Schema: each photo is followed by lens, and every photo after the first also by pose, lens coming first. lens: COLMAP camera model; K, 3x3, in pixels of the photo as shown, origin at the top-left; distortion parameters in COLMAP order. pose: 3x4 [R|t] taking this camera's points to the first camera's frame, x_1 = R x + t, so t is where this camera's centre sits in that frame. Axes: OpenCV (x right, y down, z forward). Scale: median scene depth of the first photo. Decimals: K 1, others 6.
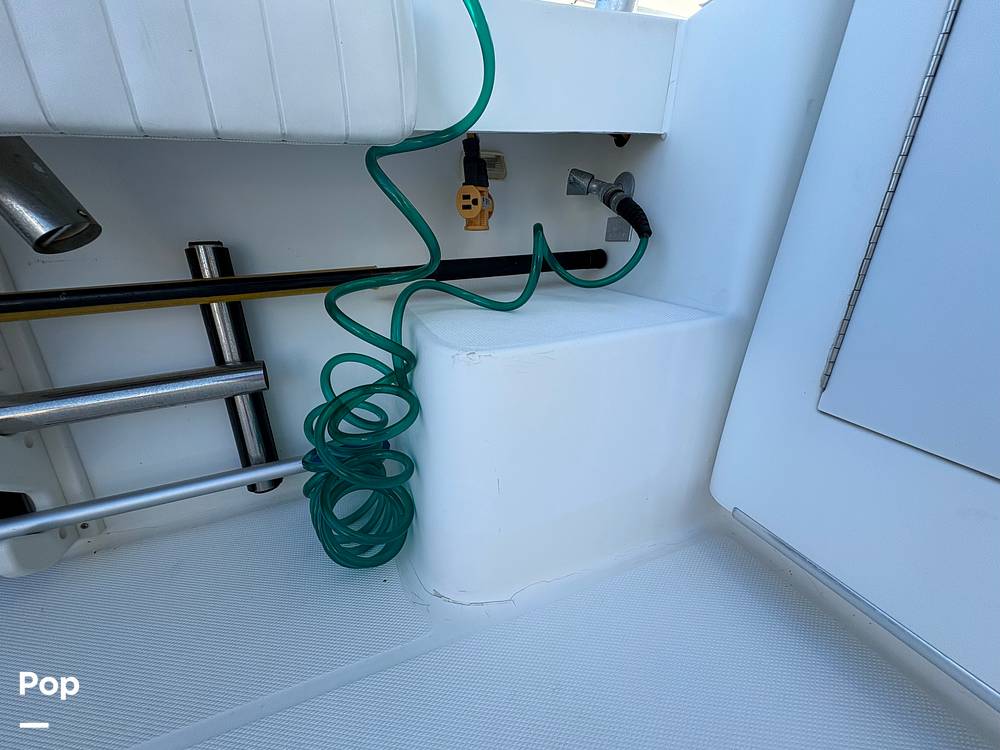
lens RADIAL K [[403.8, 0, 498.1], [0, 403.8, 375.0], [0, 0, 1]] dist [0.000163, -0.000050]
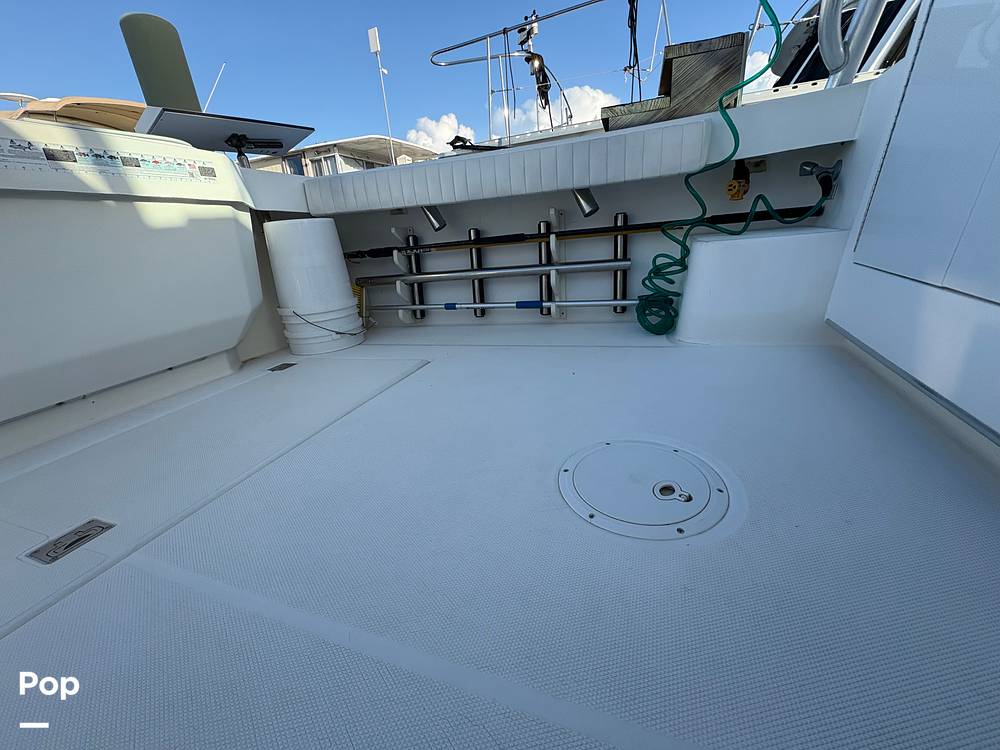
lens RADIAL K [[397.8, 0, 501.4], [0, 397.8, 376.8], [0, 0, 1]] dist [-0.000414, -0.000282]
pose [[0.749873, 0.195587, -0.632010, 0.585340], [-0.161604, 0.980514, 0.111697, 0.575995], [0.641541, 0.018376, 0.766868, -1.533091]]
